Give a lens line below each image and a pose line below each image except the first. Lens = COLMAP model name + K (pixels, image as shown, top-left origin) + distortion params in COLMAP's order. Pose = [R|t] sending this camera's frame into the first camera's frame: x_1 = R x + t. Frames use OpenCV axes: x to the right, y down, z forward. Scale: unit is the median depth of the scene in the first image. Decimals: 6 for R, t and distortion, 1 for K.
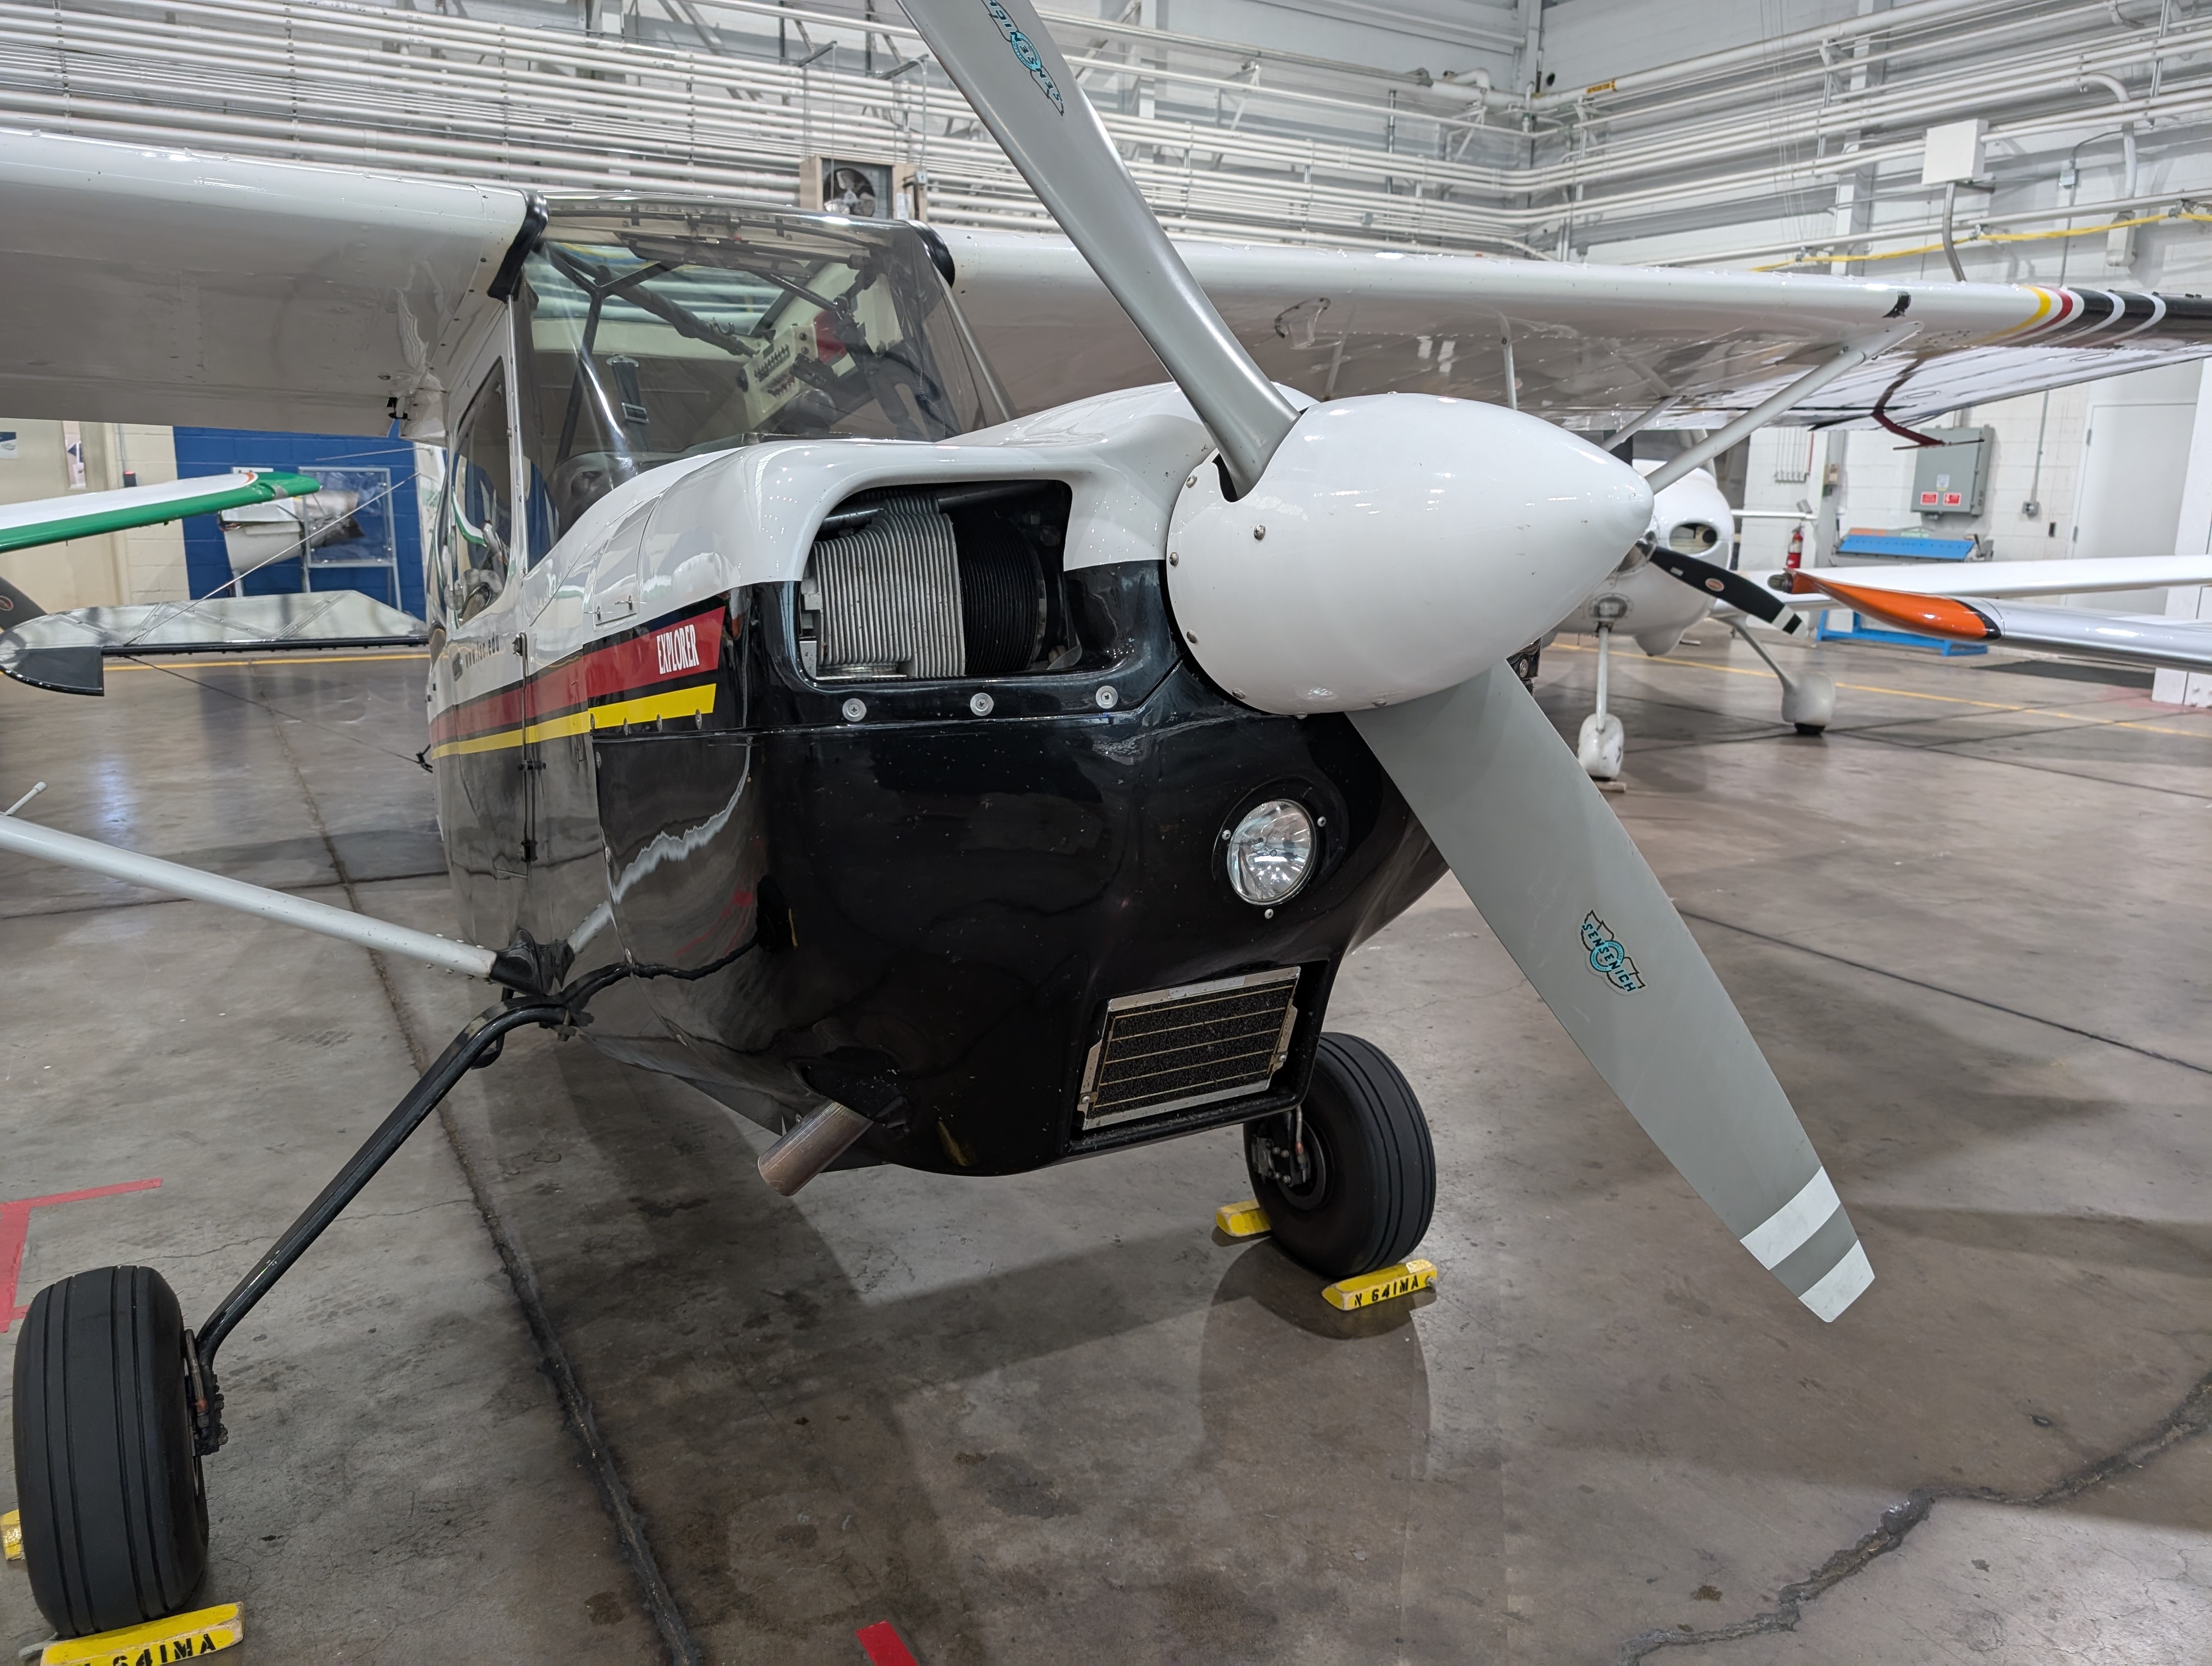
lens RADIAL K [[1596.3, 0, 1112.3], [0, 1596.3, 829.4], [0, 0, 1]] dist [-0.005622, -0.004296]
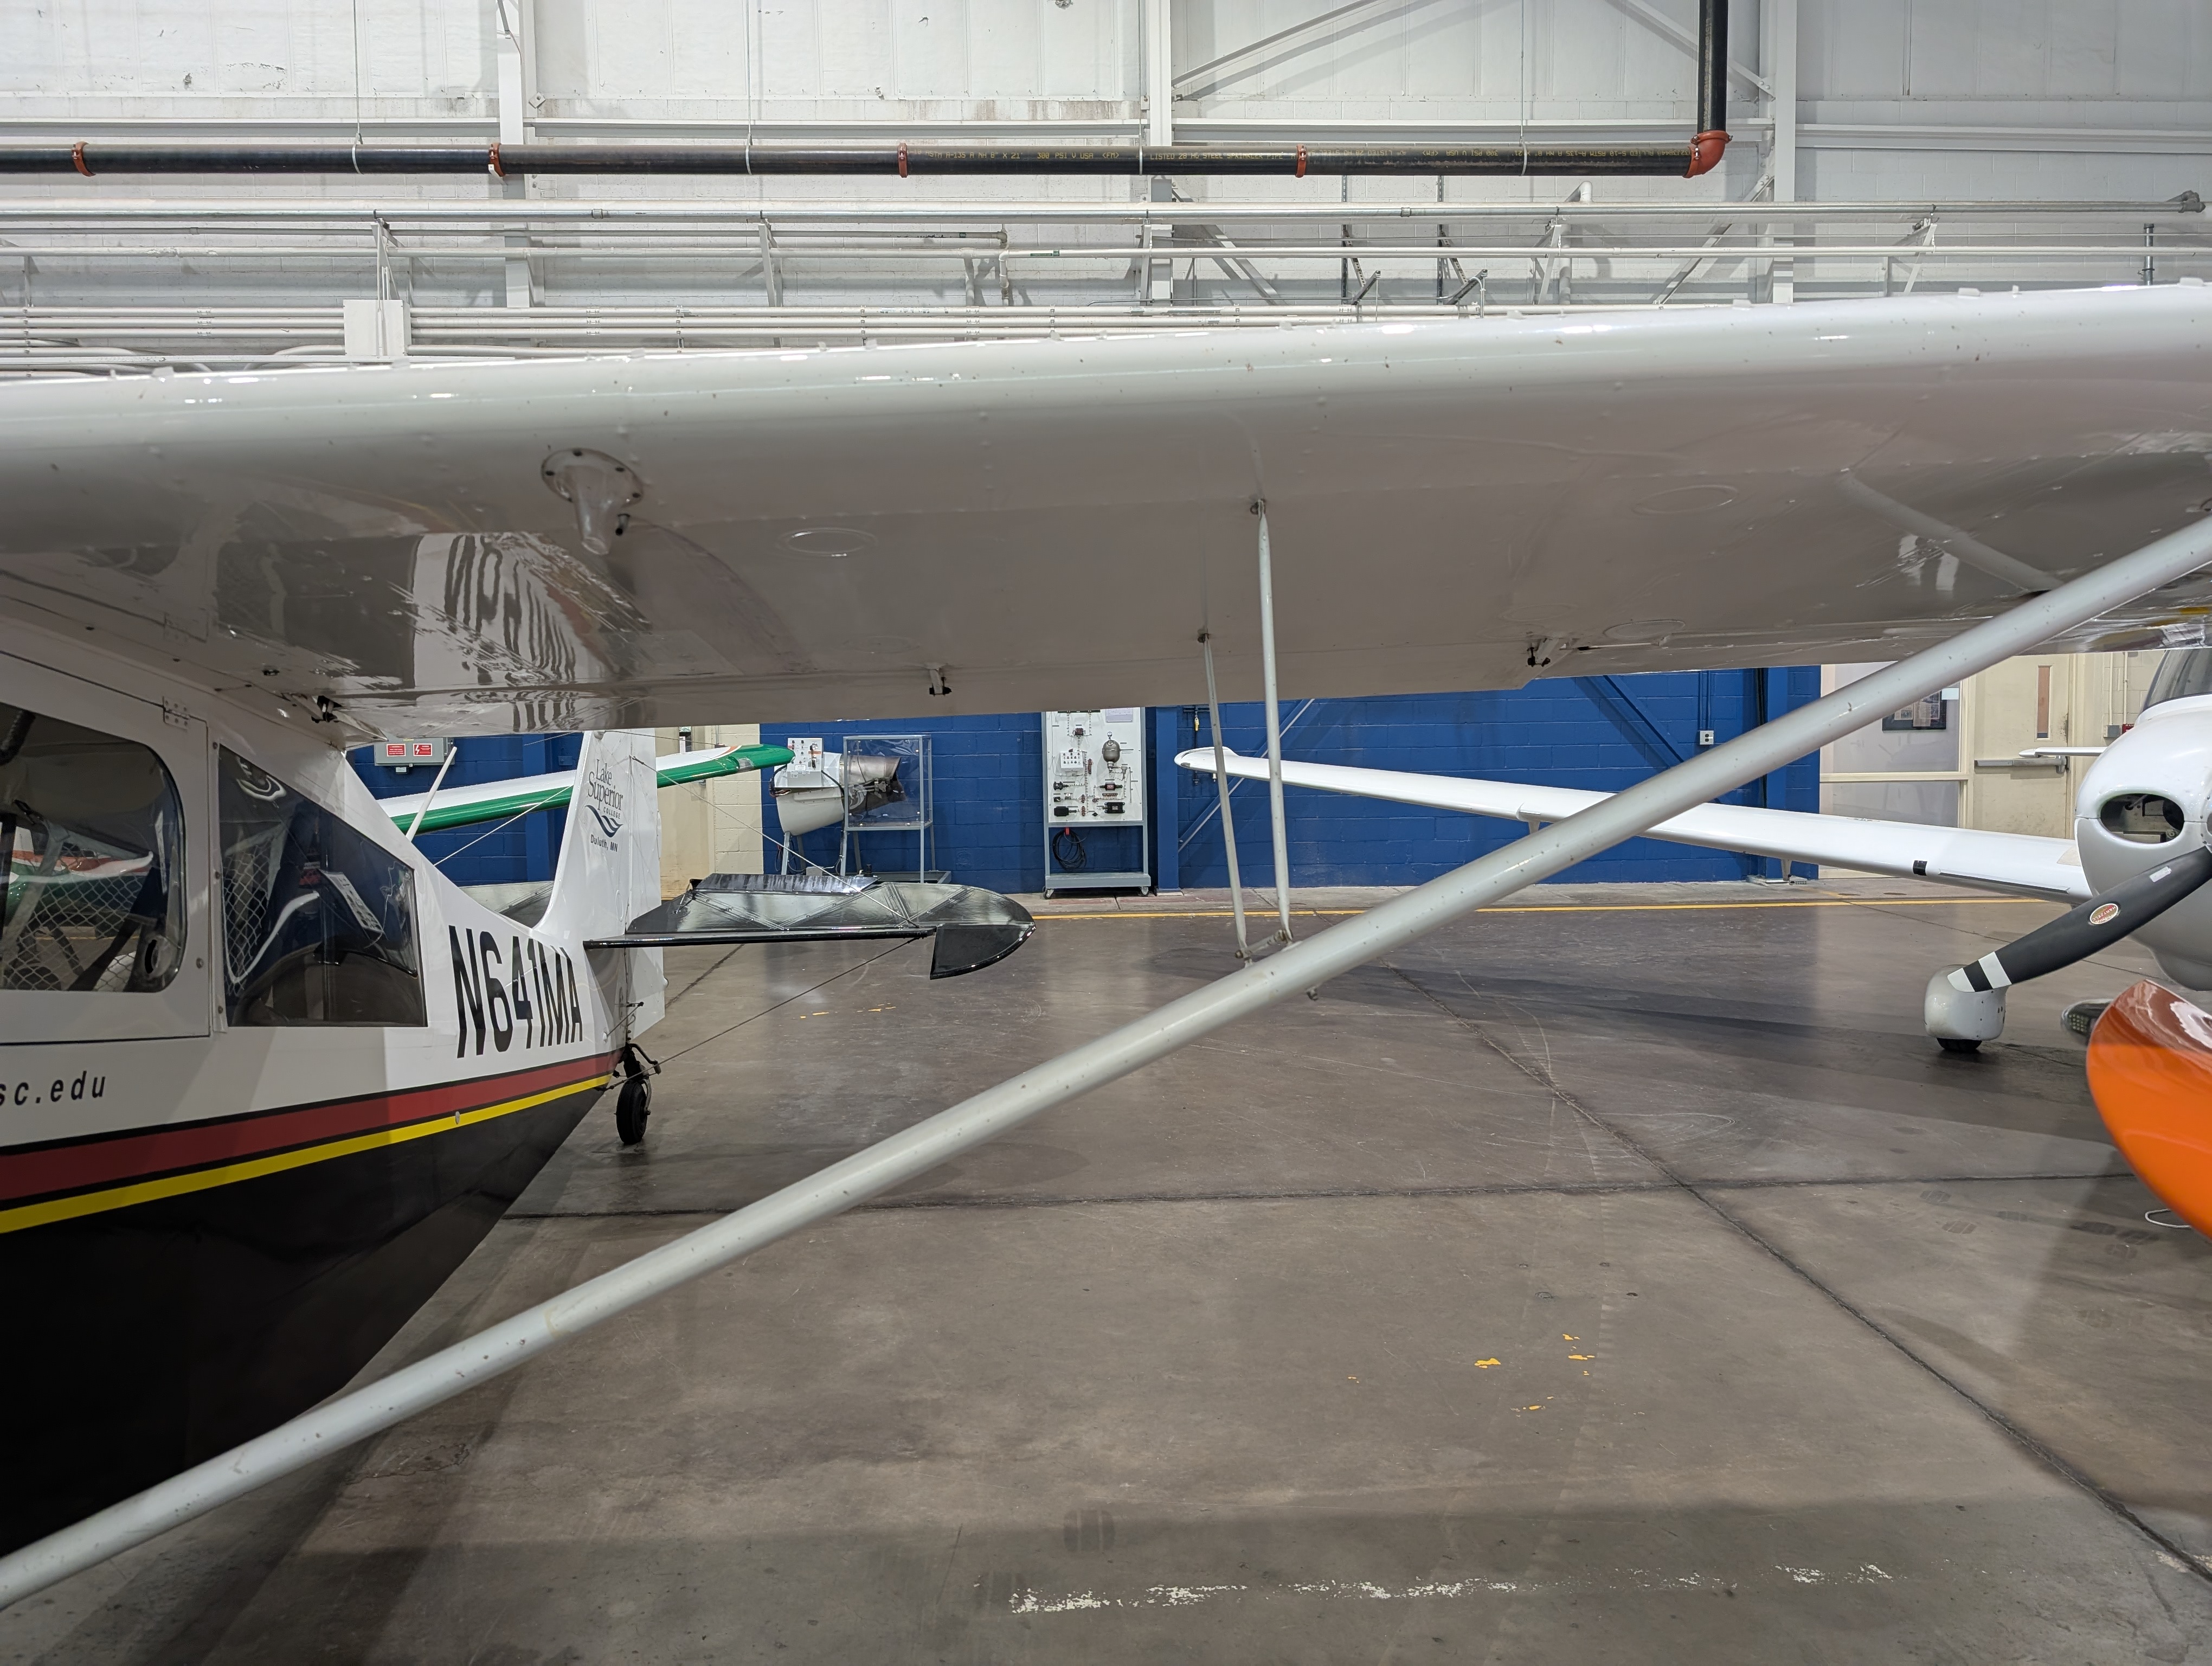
lens RADIAL K [[1596.3, 0, 1107.7], [0, 1596.3, 830.2], [0, 0, 1]] dist [-0.005622, -0.004296]
pose [[0.883558, 0.007725, -0.468258, 0.120548], [-0.071683, 0.990313, -0.118921, -0.047864], [0.462803, 0.138640, 0.875553, 0.149751]]
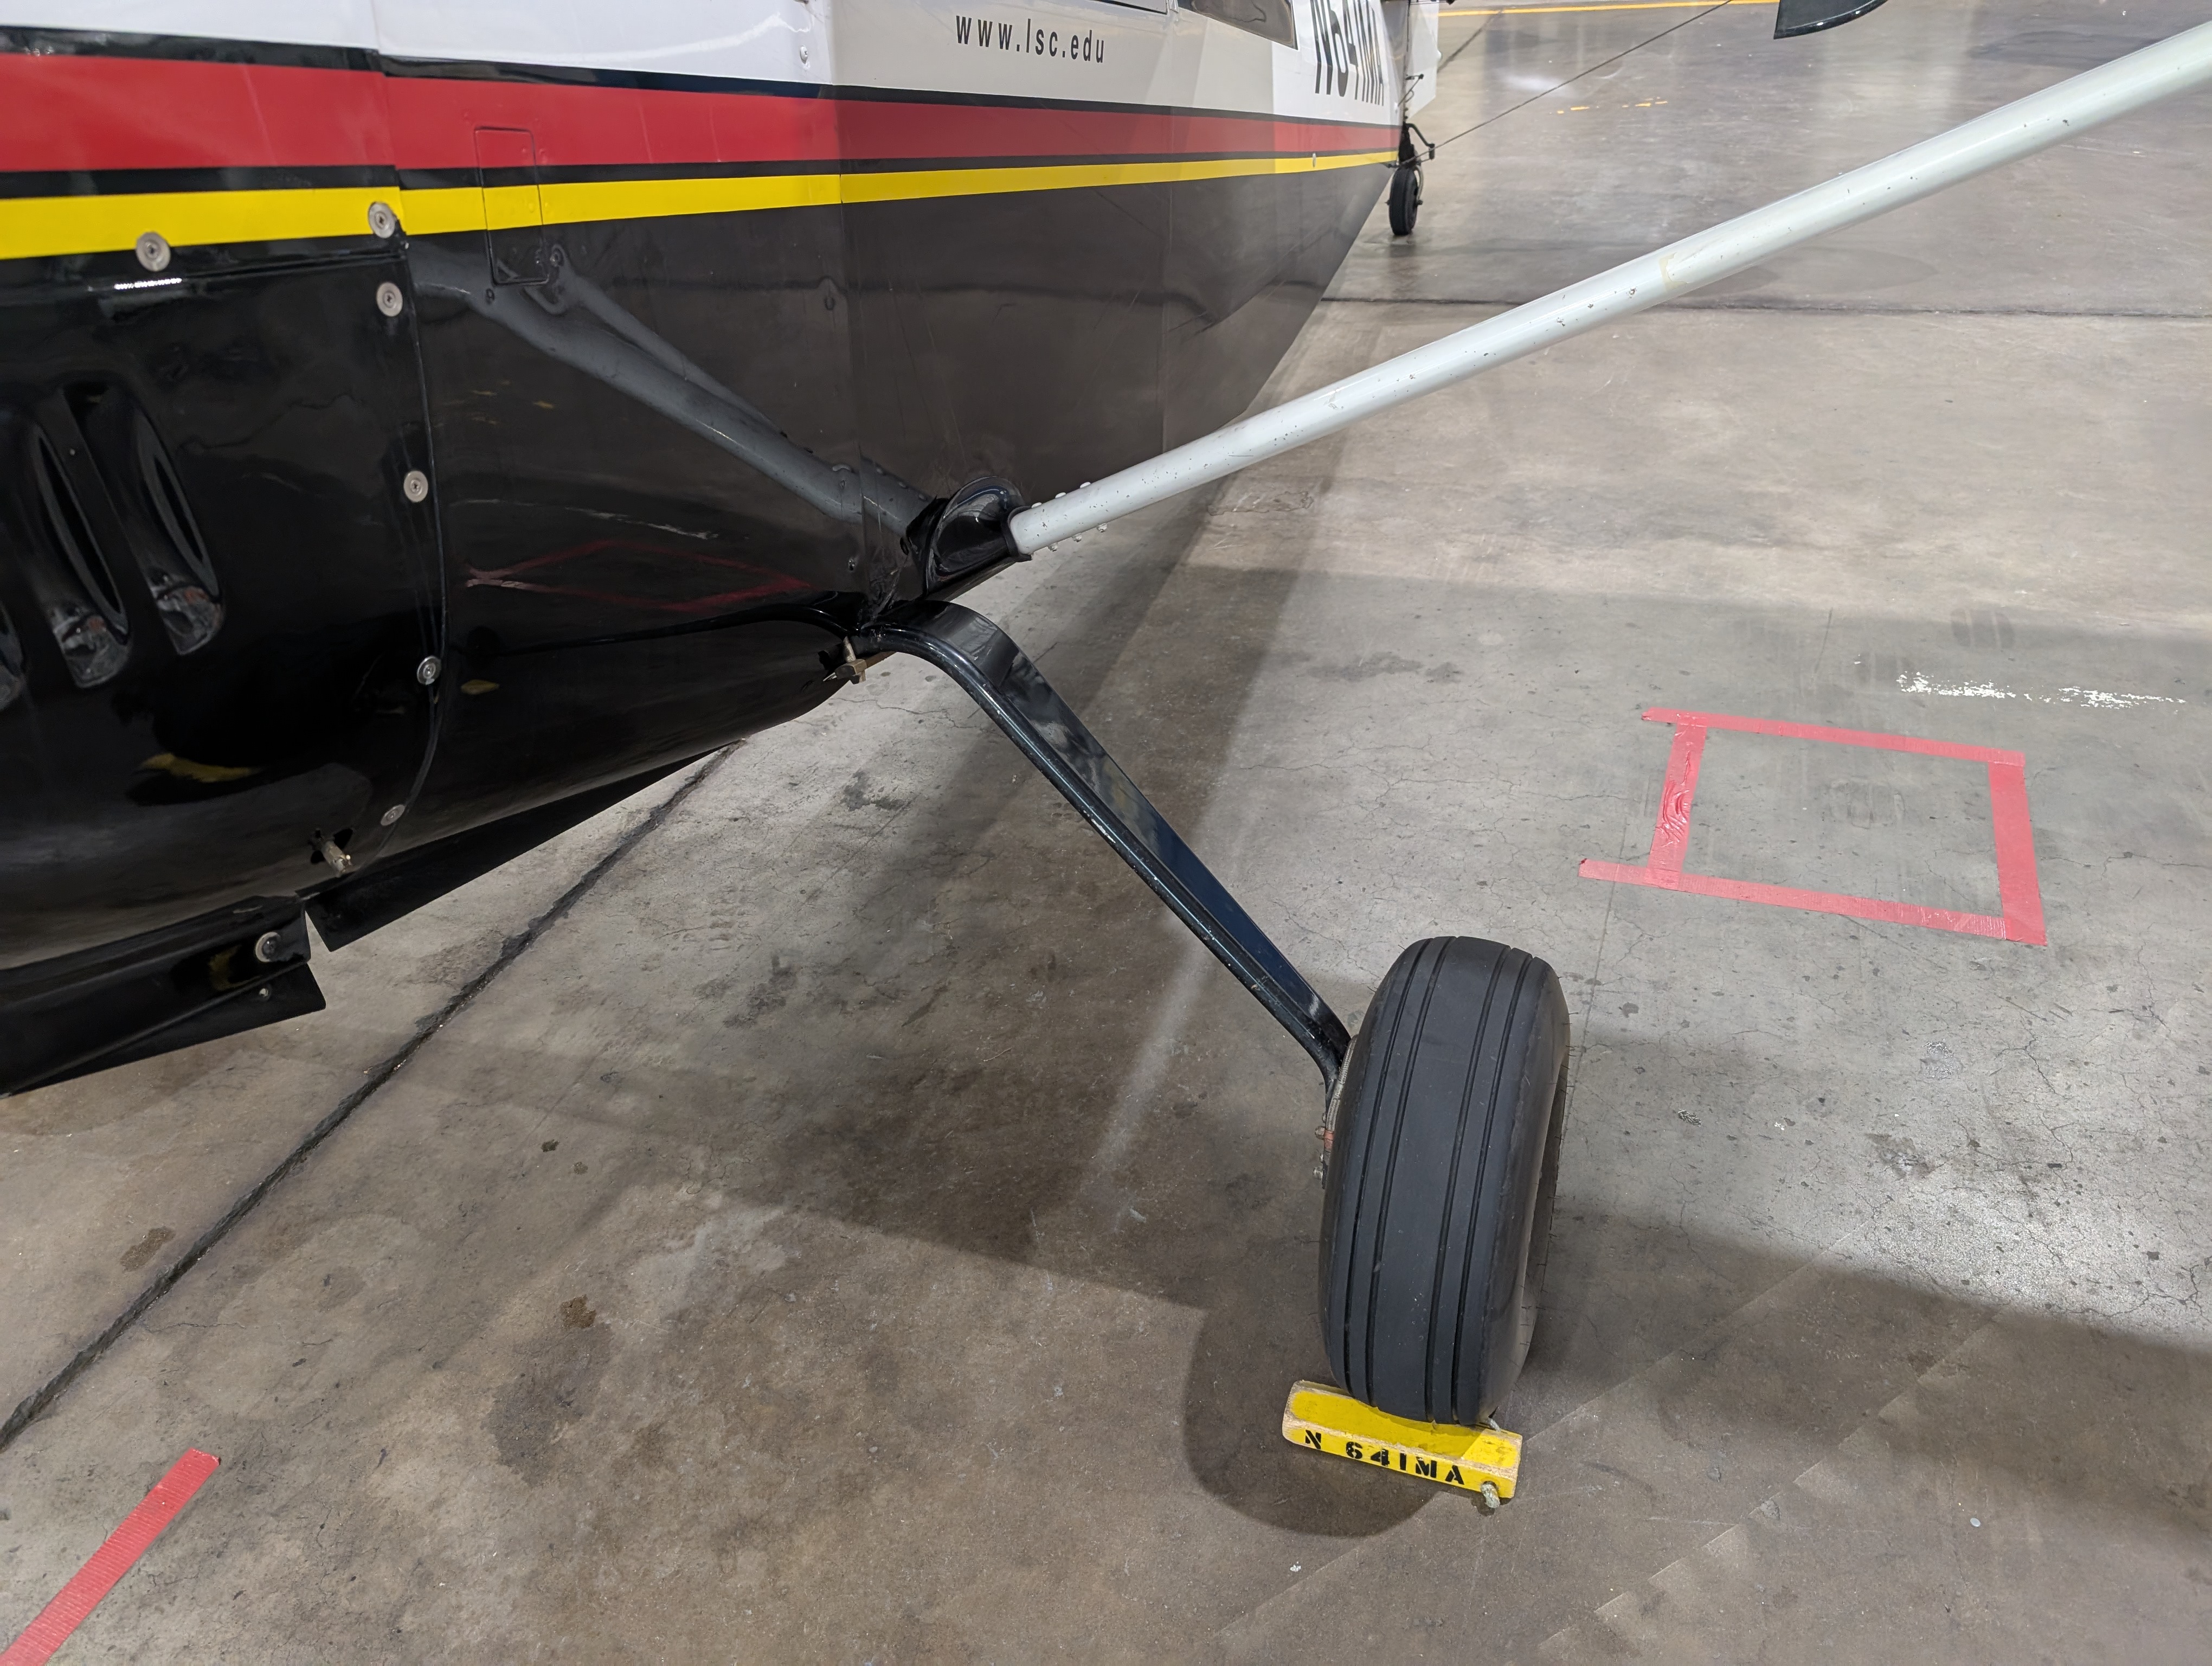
lens RADIAL K [[1596.3, 0, 1108.4], [0, 1596.3, 820.9], [0, 0, 1]] dist [-0.005622, -0.004296]
pose [[0.630953, 0.368274, -0.682842, 0.077190], [-0.081793, 0.906824, 0.413497, -0.020740], [0.771498, -0.205045, 0.602285, 0.129423]]
